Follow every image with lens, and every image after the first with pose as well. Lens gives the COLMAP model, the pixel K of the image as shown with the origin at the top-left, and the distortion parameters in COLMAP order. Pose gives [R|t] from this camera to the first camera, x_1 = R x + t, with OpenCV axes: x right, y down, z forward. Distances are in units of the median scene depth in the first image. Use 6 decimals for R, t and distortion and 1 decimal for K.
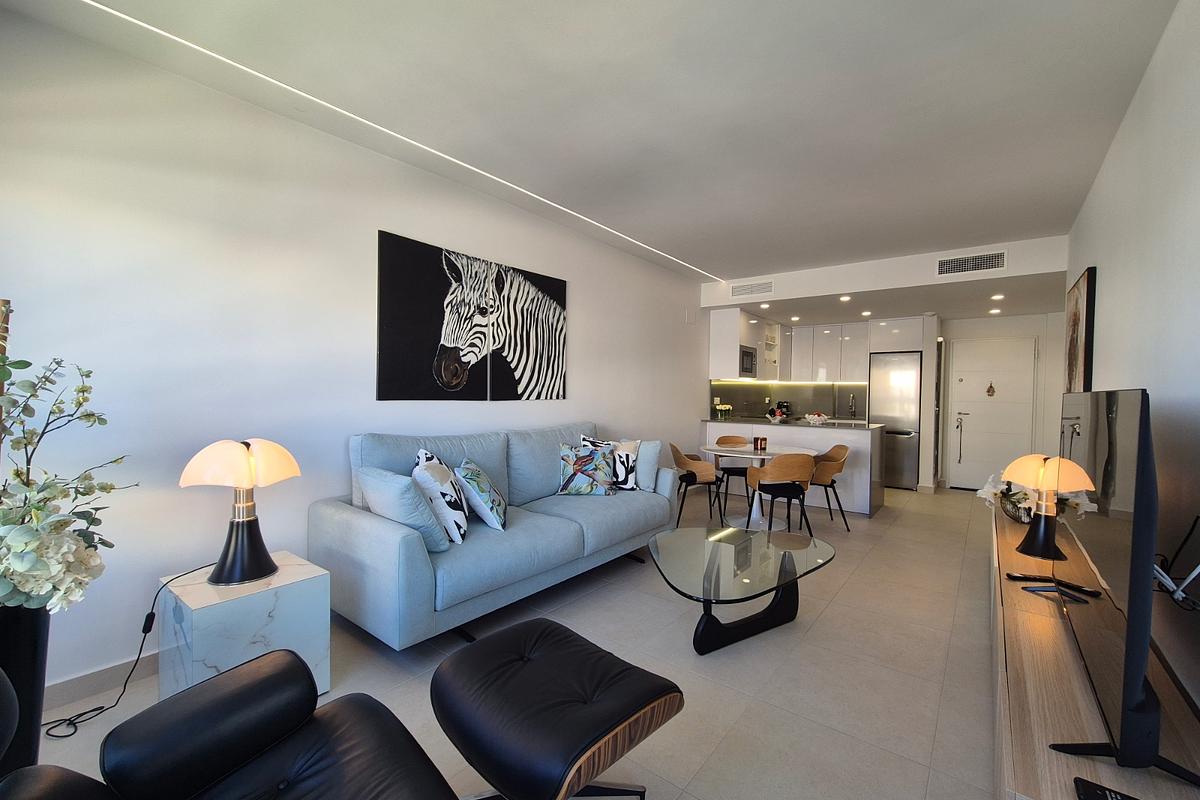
lens RADIAL K [[493.4, 0, 605.7], [0, 493.4, 402.1], [0, 0, 1]] dist [-0.000342, 0.000923]
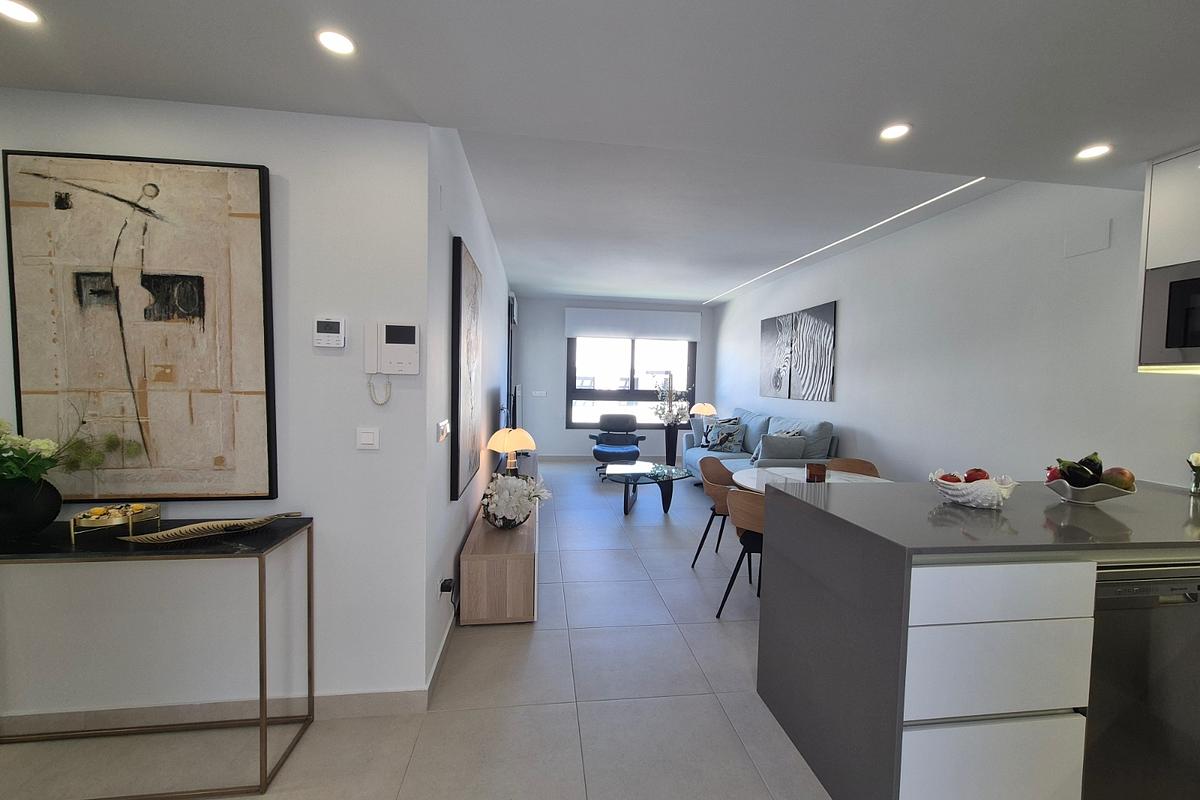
lens RADIAL K [[493.4, 0, 605.7], [0, 493.4, 402.1], [0, 0, 1]] dist [-0.000342, 0.000923]
pose [[-0.699456, 0.001773, -0.714674, 1.199812], [-0.047177, 0.997701, 0.048647, -0.038738], [0.713117, 0.067742, -0.697764, 1.524162]]
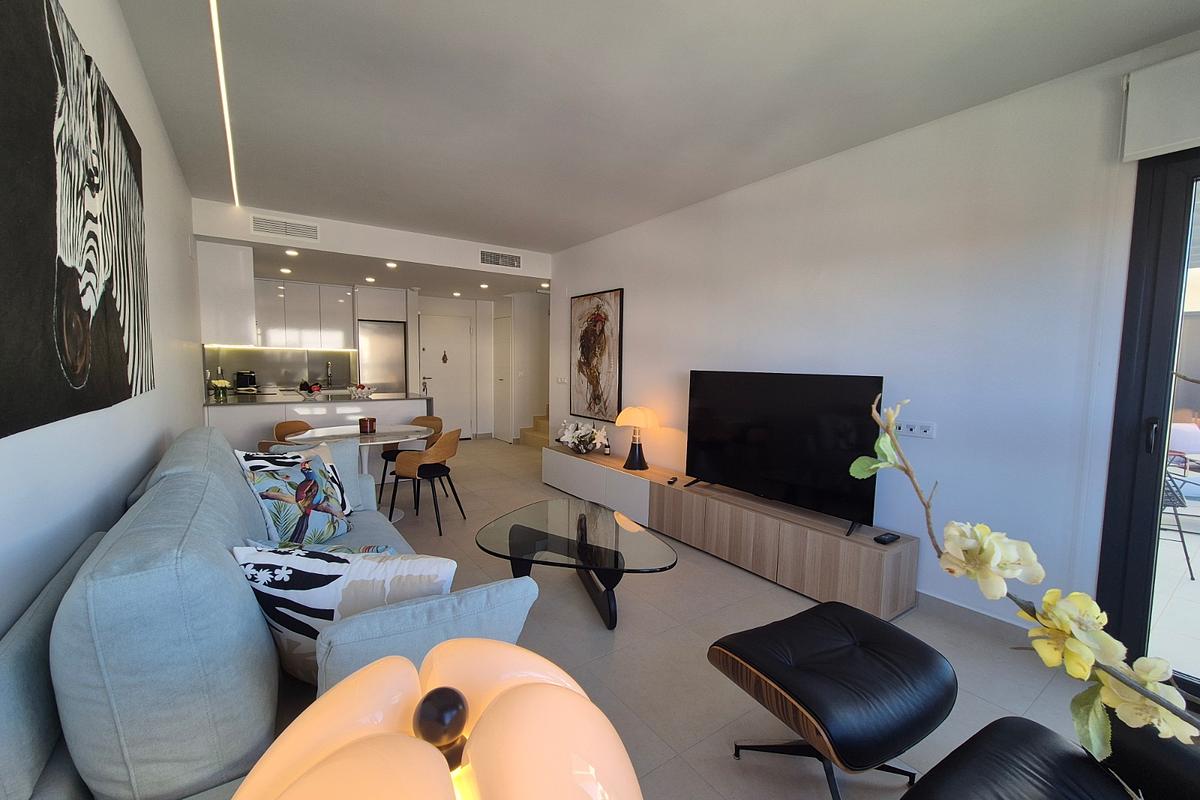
lens RADIAL K [[493.4, 0, 605.7], [0, 493.4, 402.1], [0, 0, 1]] dist [-0.000342, 0.000923]
pose [[0.291986, -0.087454, 0.952416, -0.457529], [0.008079, 0.996001, 0.088979, -0.035569], [-0.956388, -0.018286, 0.291525, 0.433182]]
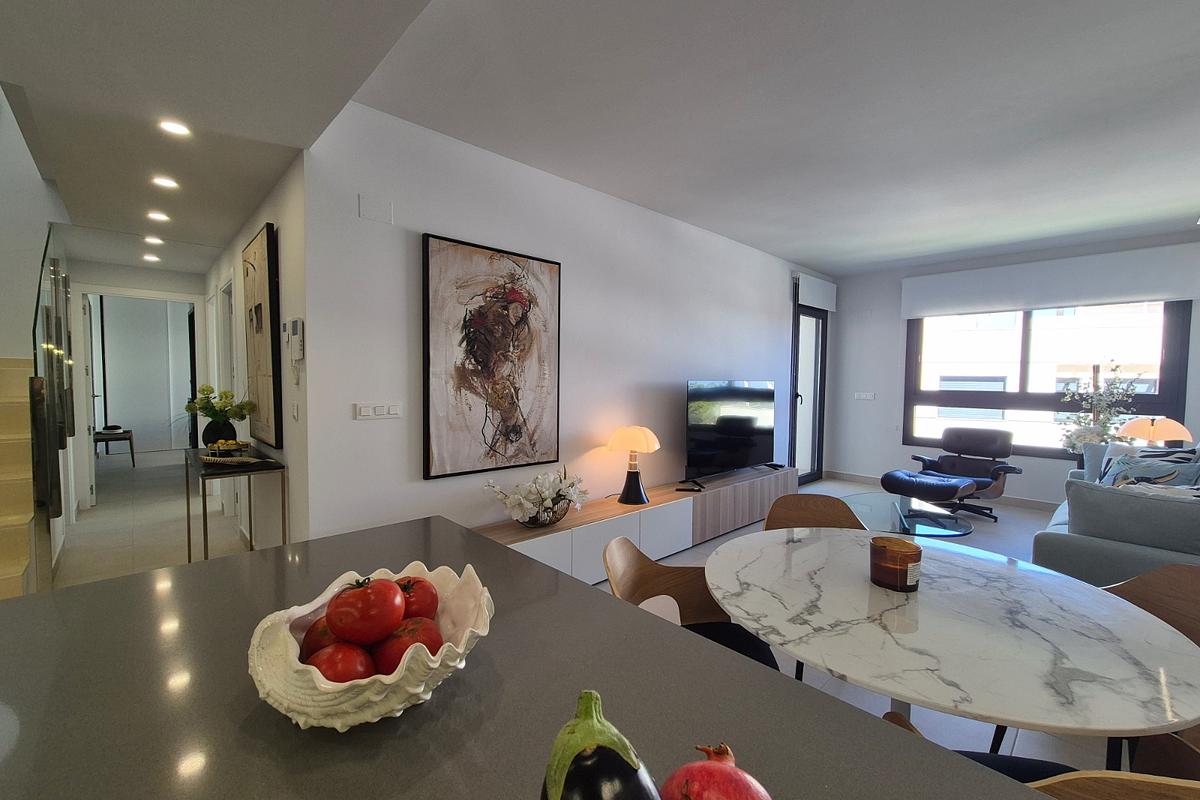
lens RADIAL K [[493.4, 0, 605.7], [0, 493.4, 402.1], [0, 0, 1]] dist [-0.000342, 0.000923]
pose [[-0.989670, -0.033543, 0.139384, 0.539597], [-0.023868, 0.997225, 0.070511, -0.033570], [-0.141362, 0.066456, -0.987725, 1.587070]]
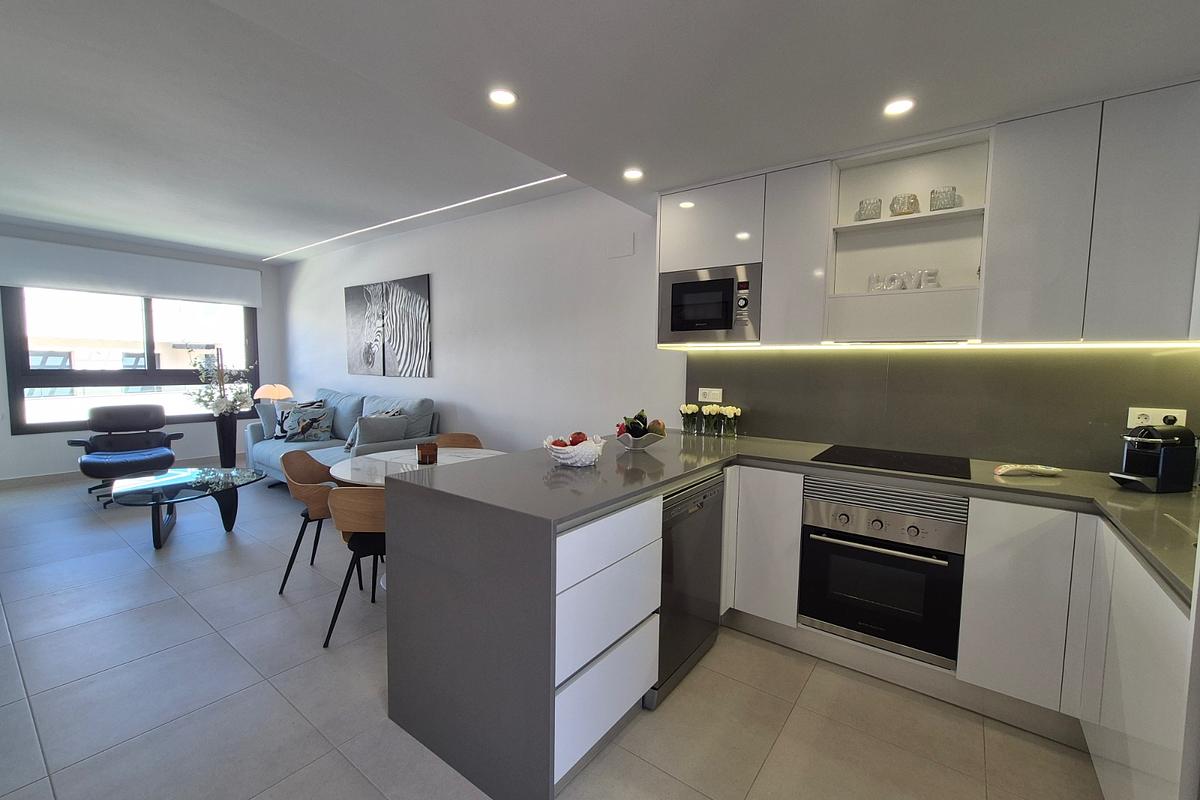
lens RADIAL K [[493.4, 0, 605.7], [0, 493.4, 402.1], [0, 0, 1]] dist [-0.000342, 0.000923]
pose [[0.025534, 0.061446, -0.997784, 1.145017], [-0.035041, 0.997551, 0.060535, -0.034670], [0.999060, 0.033418, 0.027624, 1.464104]]
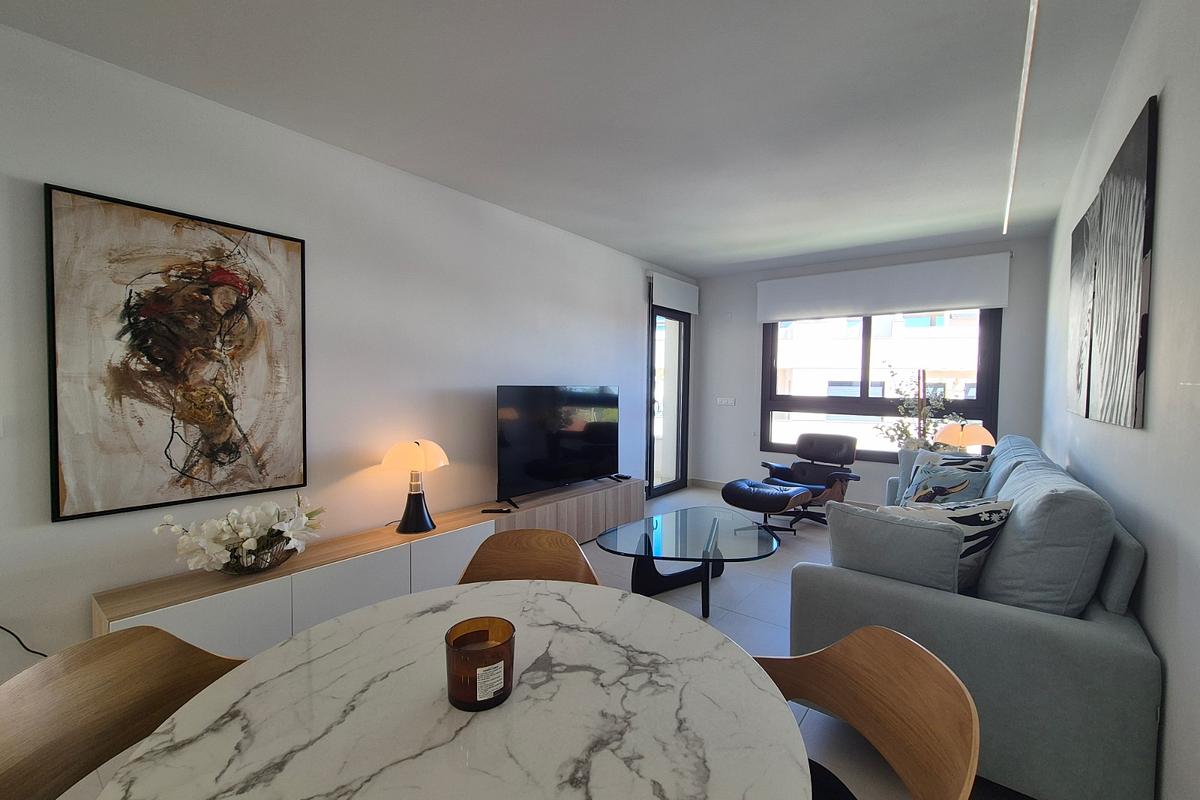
lens RADIAL K [[493.4, 0, 605.7], [0, 493.4, 402.1], [0, 0, 1]] dist [-0.000342, 0.000923]
pose [[-0.999568, -0.028688, -0.006326, 0.326148], [-0.029010, 0.997856, 0.058673, -0.038188], [0.004630, 0.058831, -0.998257, 1.446196]]
